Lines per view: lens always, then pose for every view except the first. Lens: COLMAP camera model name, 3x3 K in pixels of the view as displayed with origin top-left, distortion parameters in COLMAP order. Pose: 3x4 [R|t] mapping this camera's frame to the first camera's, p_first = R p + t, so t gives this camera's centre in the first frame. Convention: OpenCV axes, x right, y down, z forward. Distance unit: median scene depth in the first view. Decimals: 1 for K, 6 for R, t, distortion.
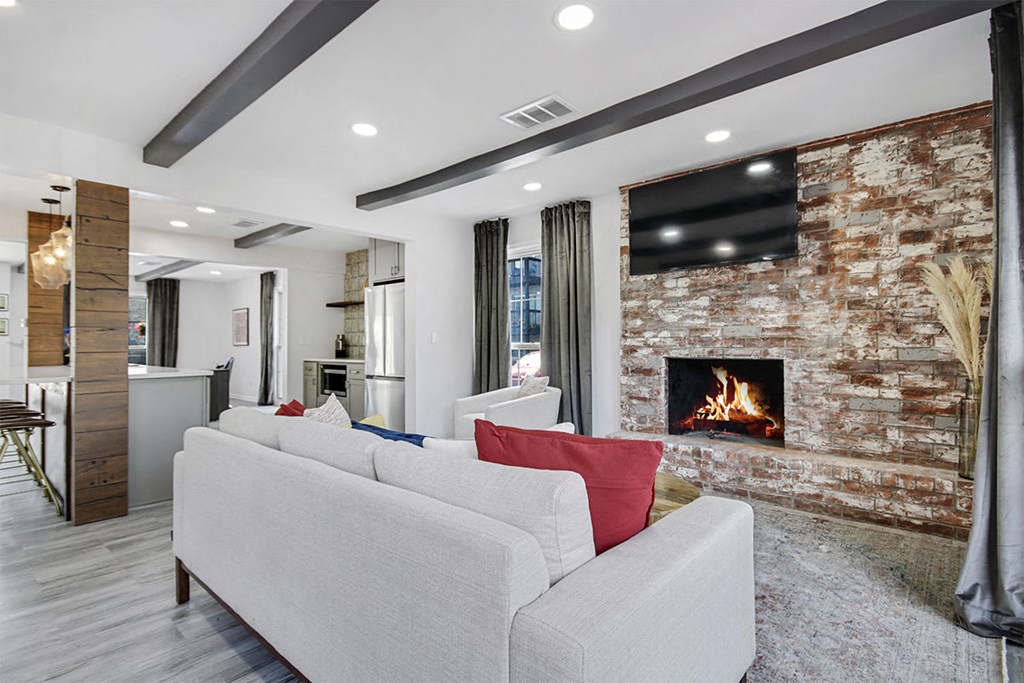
lens RADIAL K [[524.1, 0, 512.6], [0, 524.1, 345.8], [0, 0, 1]] dist [0.002767, 0.000367]
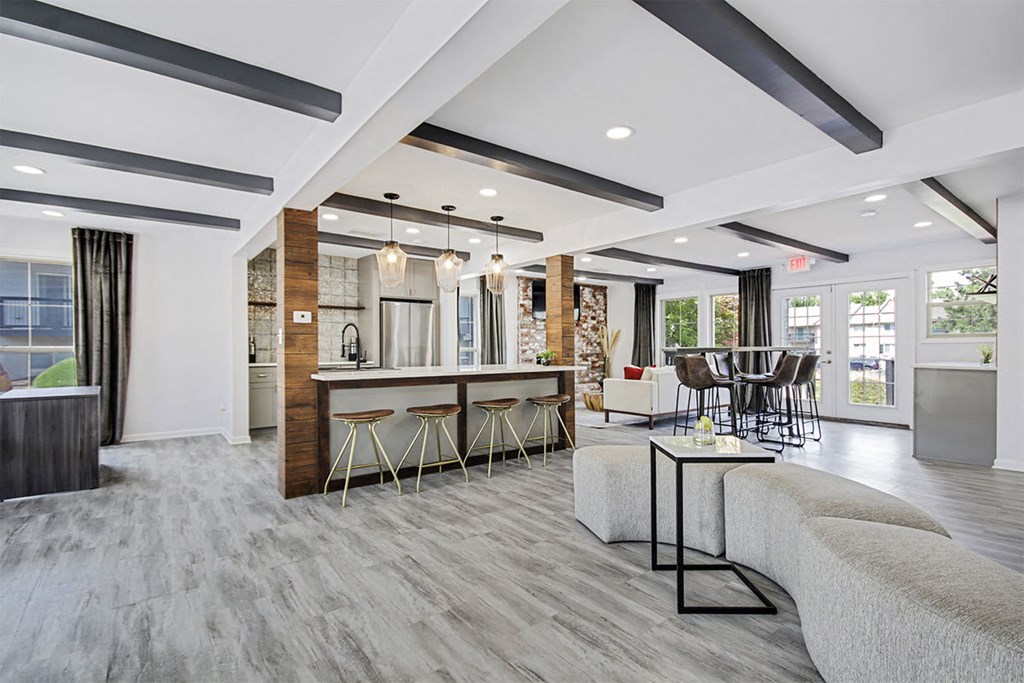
lens RADIAL K [[491.4, 0, 511.0], [0, 491.4, 346.1], [0, 0, 1]] dist [-0.000986, -0.000032]
pose [[0.169303, 0.010237, 0.985511, -2.311434], [0.005339, 0.999922, -0.011304, 0.012883], [-0.985550, 0.007175, 0.169235, 0.883327]]
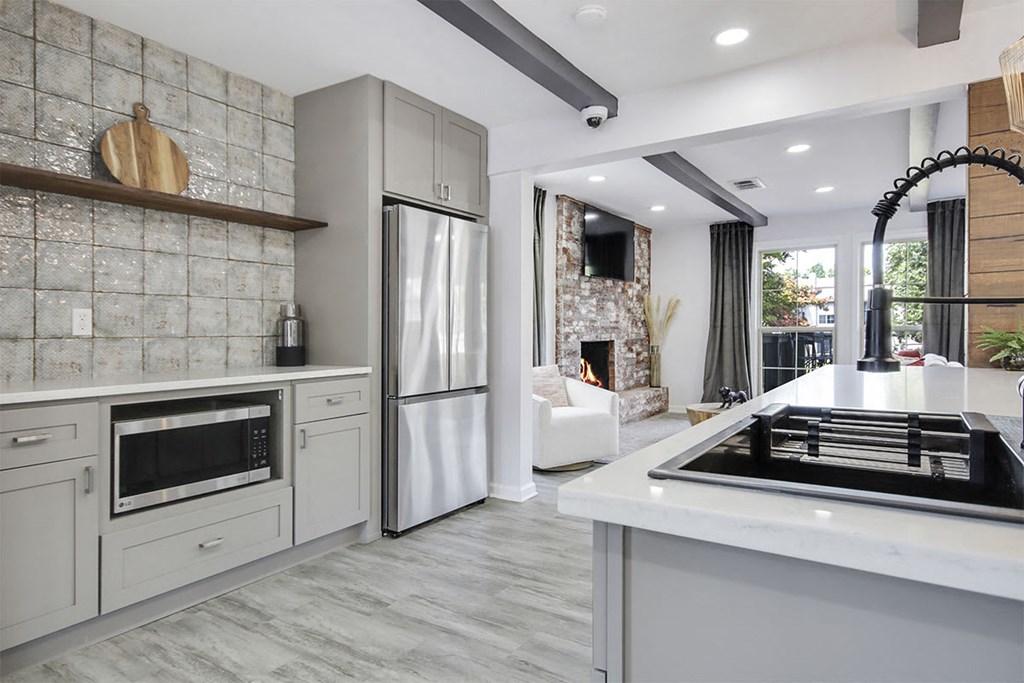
lens RADIAL K [[597.1, 0, 513.7], [0, 597.1, 337.5], [0, 0, 1]] dist [-0.001717, -0.000329]
pose [[-0.152081, -0.004407, 0.988358, -1.381493], [0.012376, 0.999903, 0.006363, 0.001166], [-0.988291, 0.013200, -0.152012, 1.668760]]
